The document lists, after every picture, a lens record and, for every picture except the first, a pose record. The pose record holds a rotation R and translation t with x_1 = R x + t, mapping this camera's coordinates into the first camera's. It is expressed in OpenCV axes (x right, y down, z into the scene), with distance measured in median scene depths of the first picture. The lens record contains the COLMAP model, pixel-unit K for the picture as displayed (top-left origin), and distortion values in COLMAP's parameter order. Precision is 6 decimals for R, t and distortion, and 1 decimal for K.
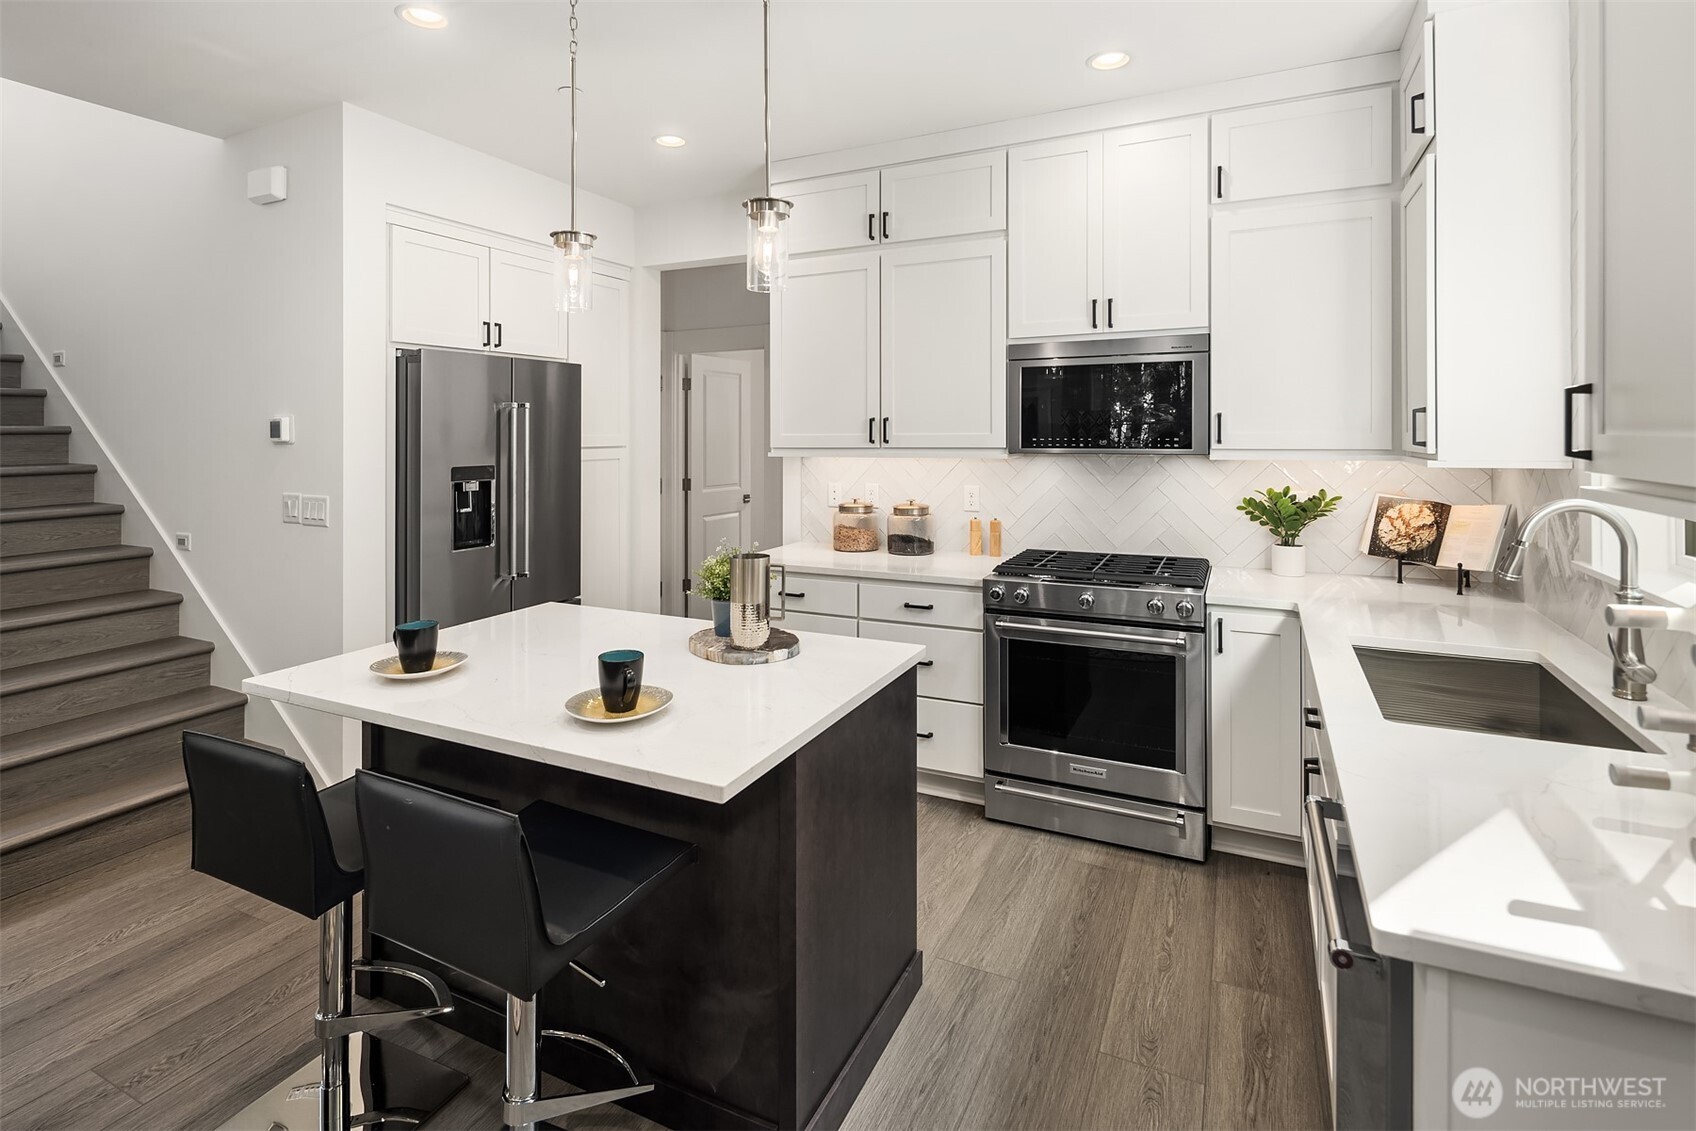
lens RADIAL K [[816.9, 0, 852.7], [0, 816.9, 426.2], [0, 0, 1]] dist [-0.000362, -0.002105]
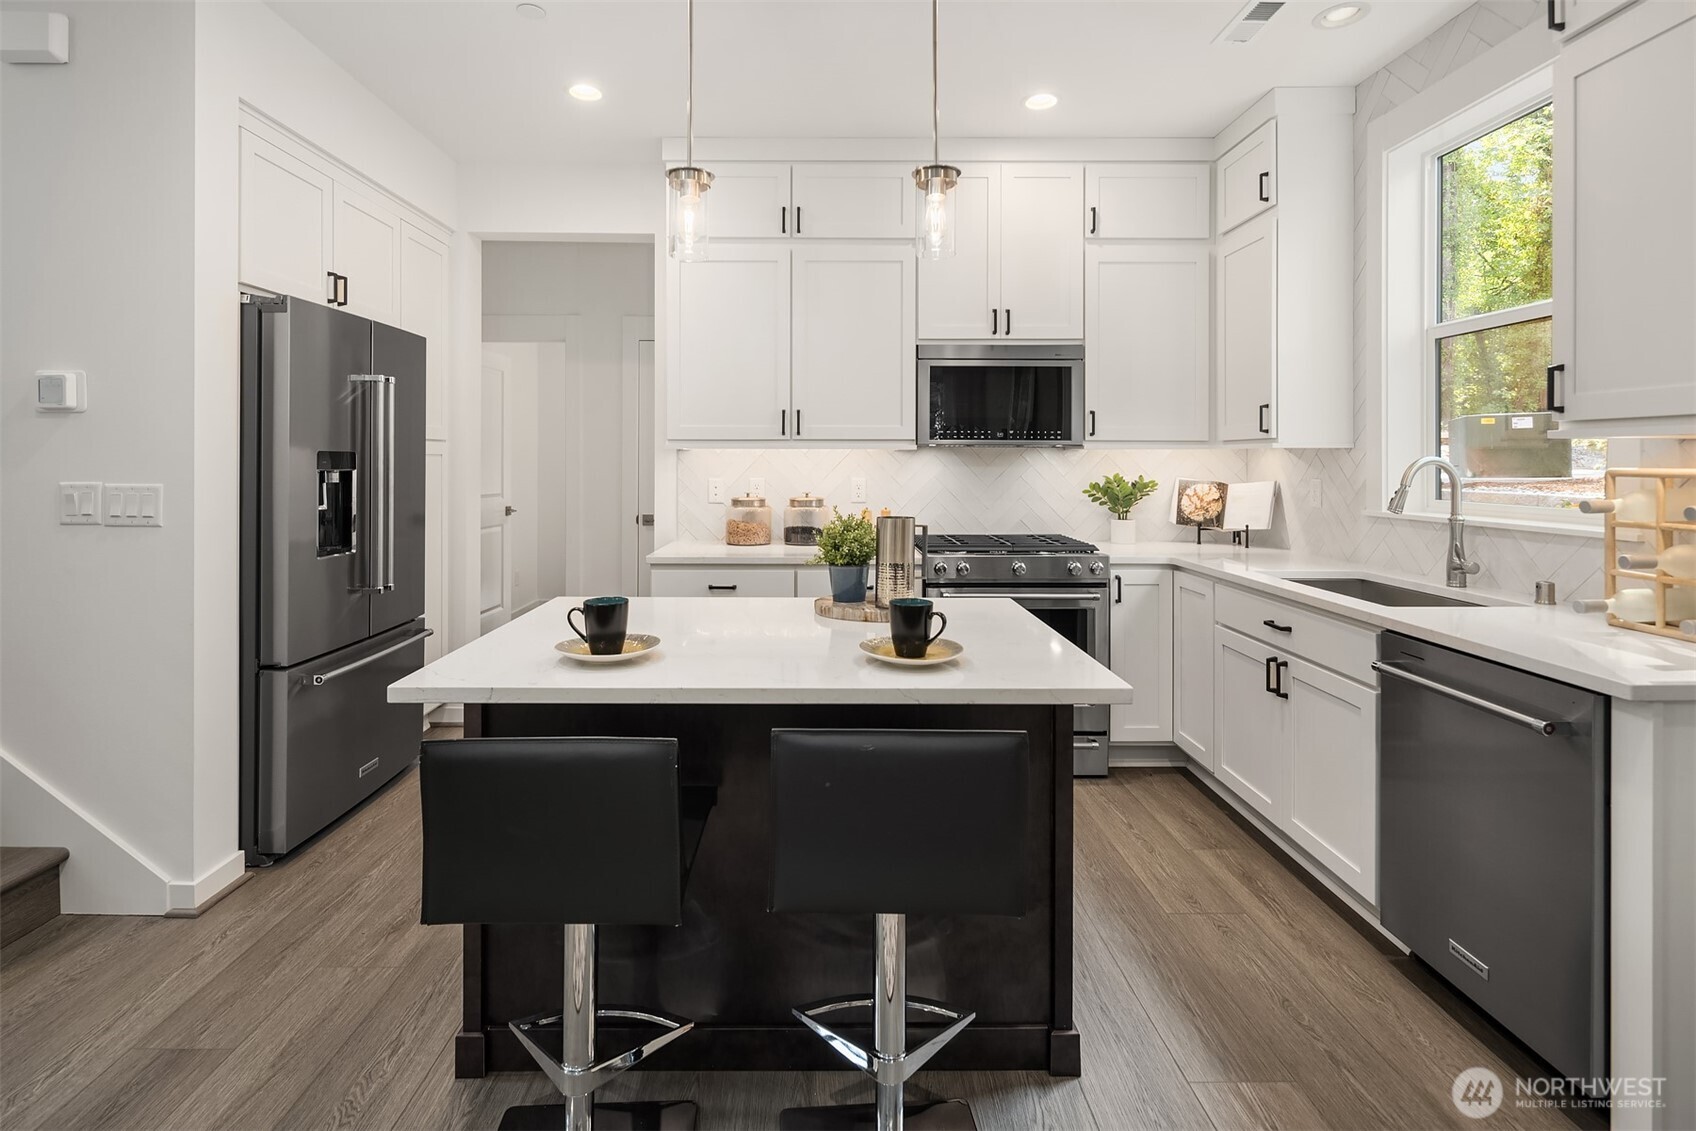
lens RADIAL K [[816.9, 0, 830.7], [0, 816.9, 458.3], [0, 0, 1]] dist [-0.000362, -0.002105]
pose [[0.895750, 0.007751, 0.444491, -0.427901], [-0.009051, 0.999959, 0.000803, 0.056029], [-0.444467, -0.004742, 0.895783, 0.083125]]
